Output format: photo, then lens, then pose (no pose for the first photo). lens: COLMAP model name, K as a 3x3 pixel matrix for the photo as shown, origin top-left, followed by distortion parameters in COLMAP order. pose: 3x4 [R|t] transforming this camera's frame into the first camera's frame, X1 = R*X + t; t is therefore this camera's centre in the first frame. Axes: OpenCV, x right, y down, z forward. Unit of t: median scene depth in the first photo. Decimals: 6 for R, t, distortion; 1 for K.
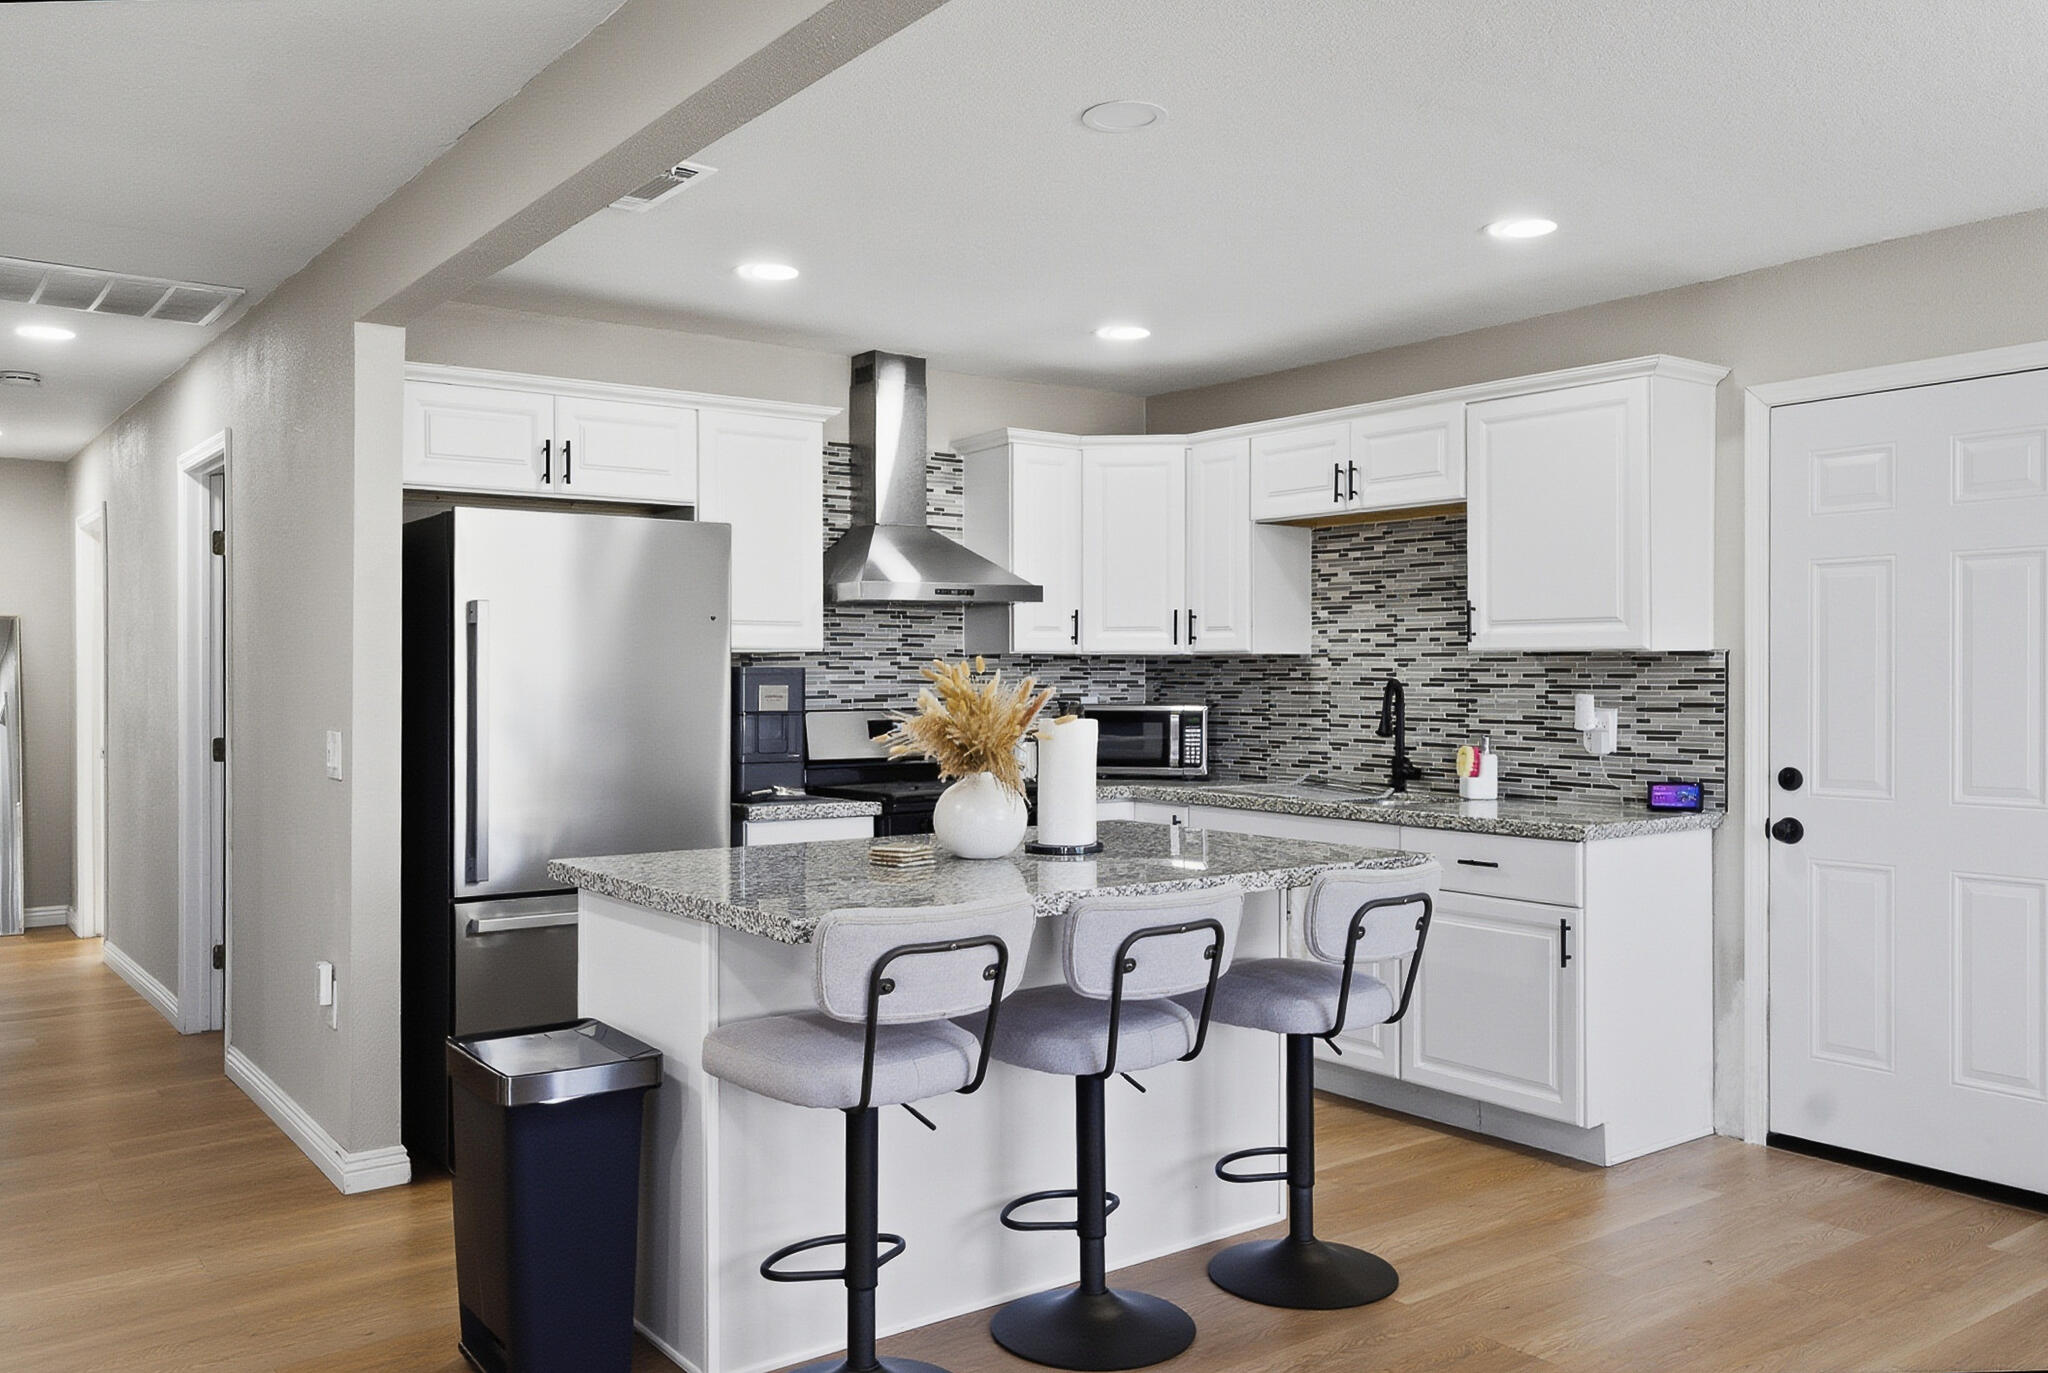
lens RADIAL K [[1600.5, 0, 1024.5], [0, 1600.5, 678.4], [0, 0, 1]] dist [0.004338, 0.013630]
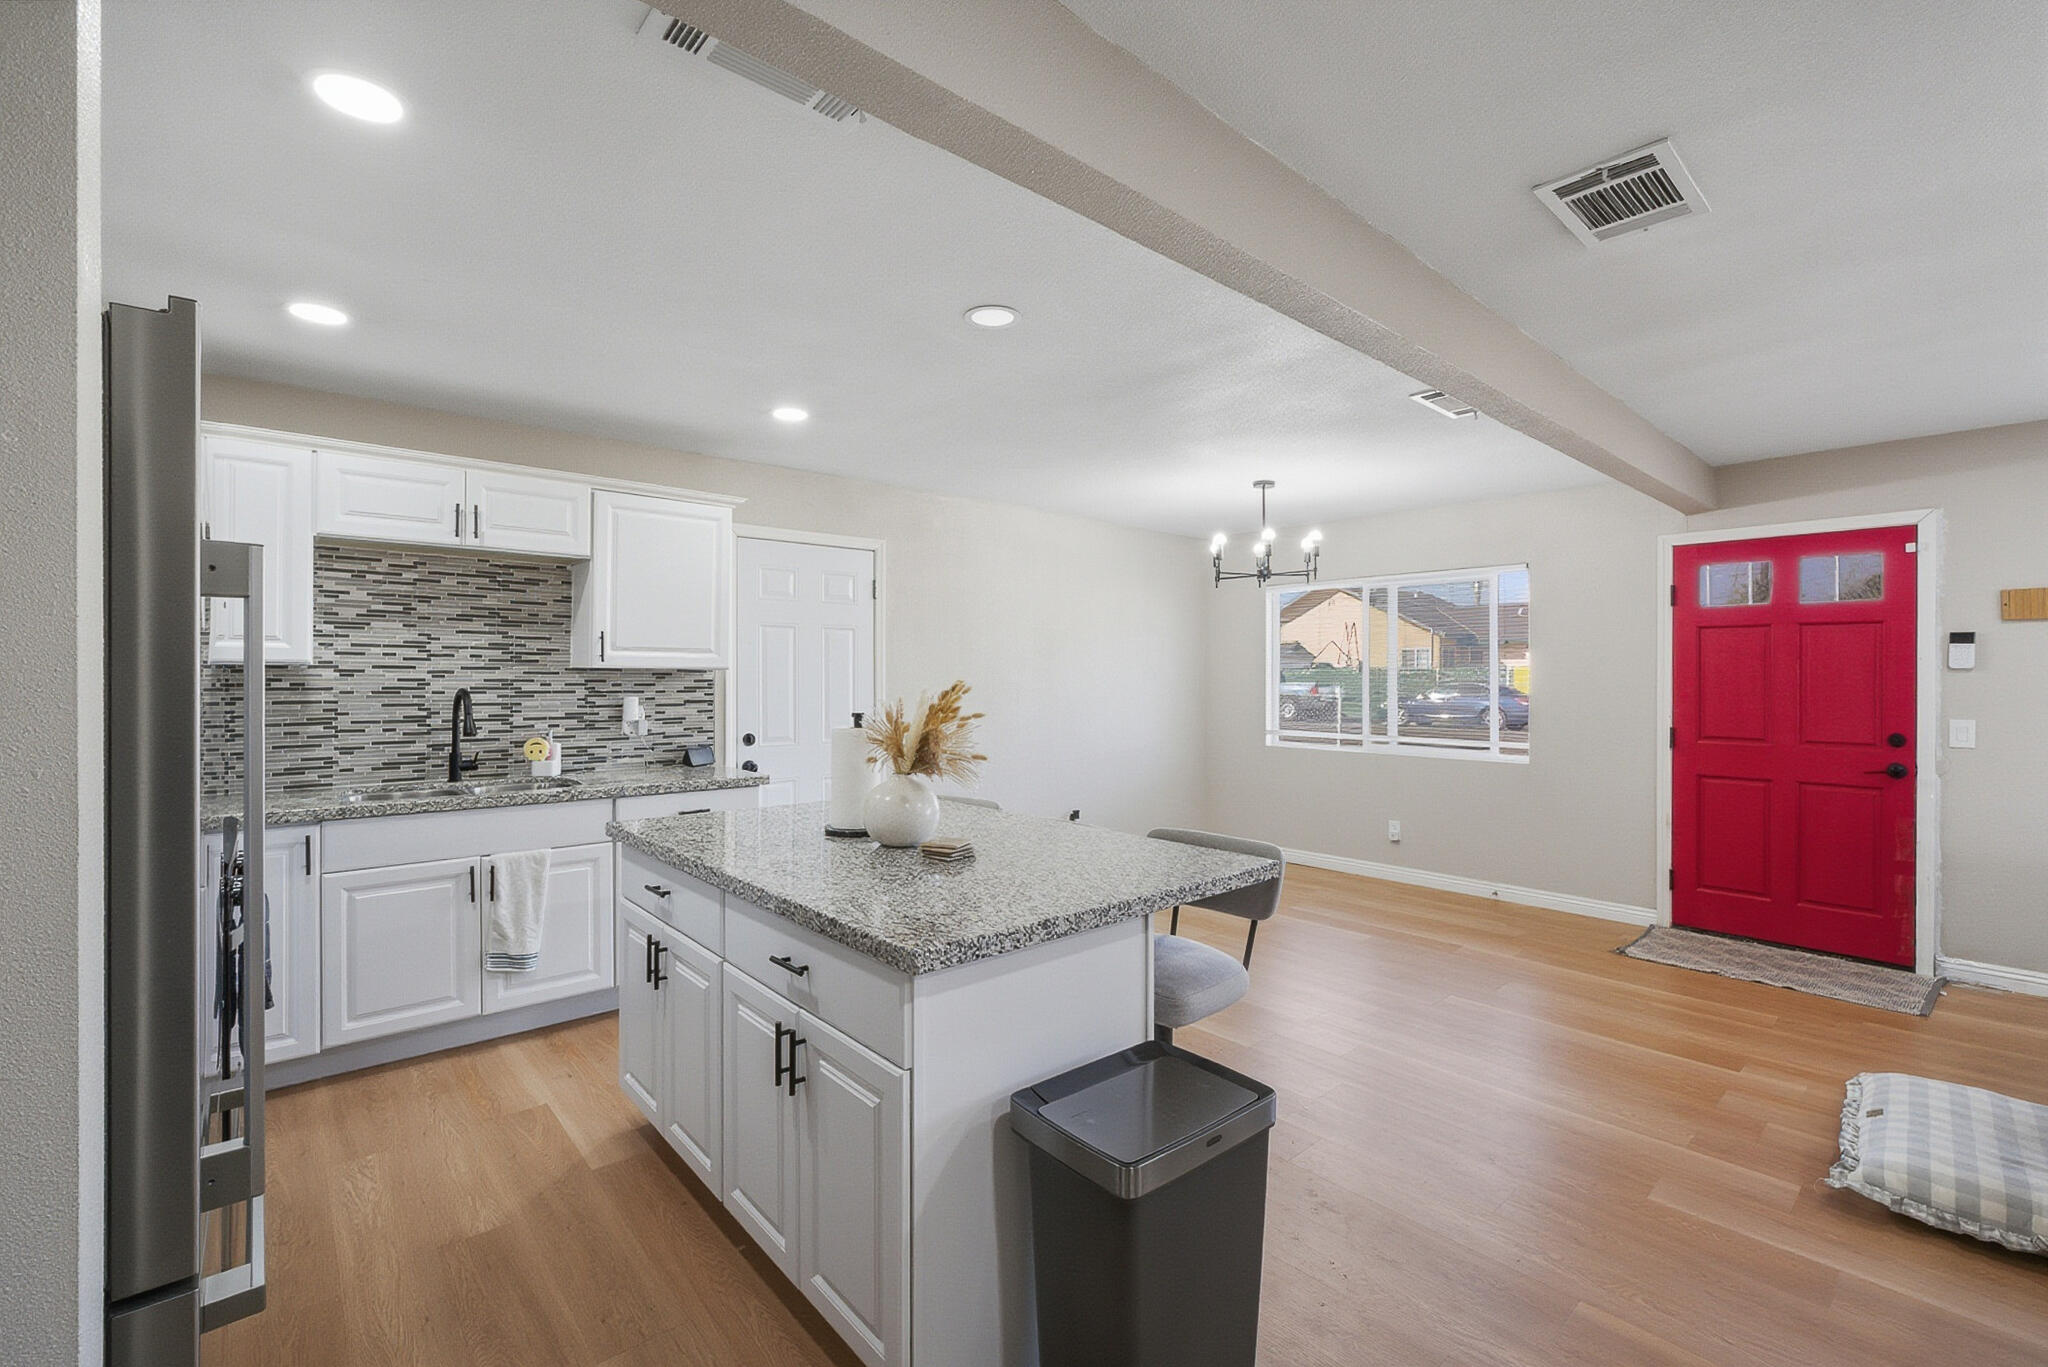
lens RADIAL K [[892.4, 0, 1030.6], [0, 892.4, 674.0], [0, 0, 1]] dist [-0.014093, 0.005580]
pose [[-0.084796, -0.000334, 0.996398, -0.499068], [-0.002886, 0.999996, 0.000090, -0.012259], [-0.996394, -0.002868, -0.084796, 0.660970]]
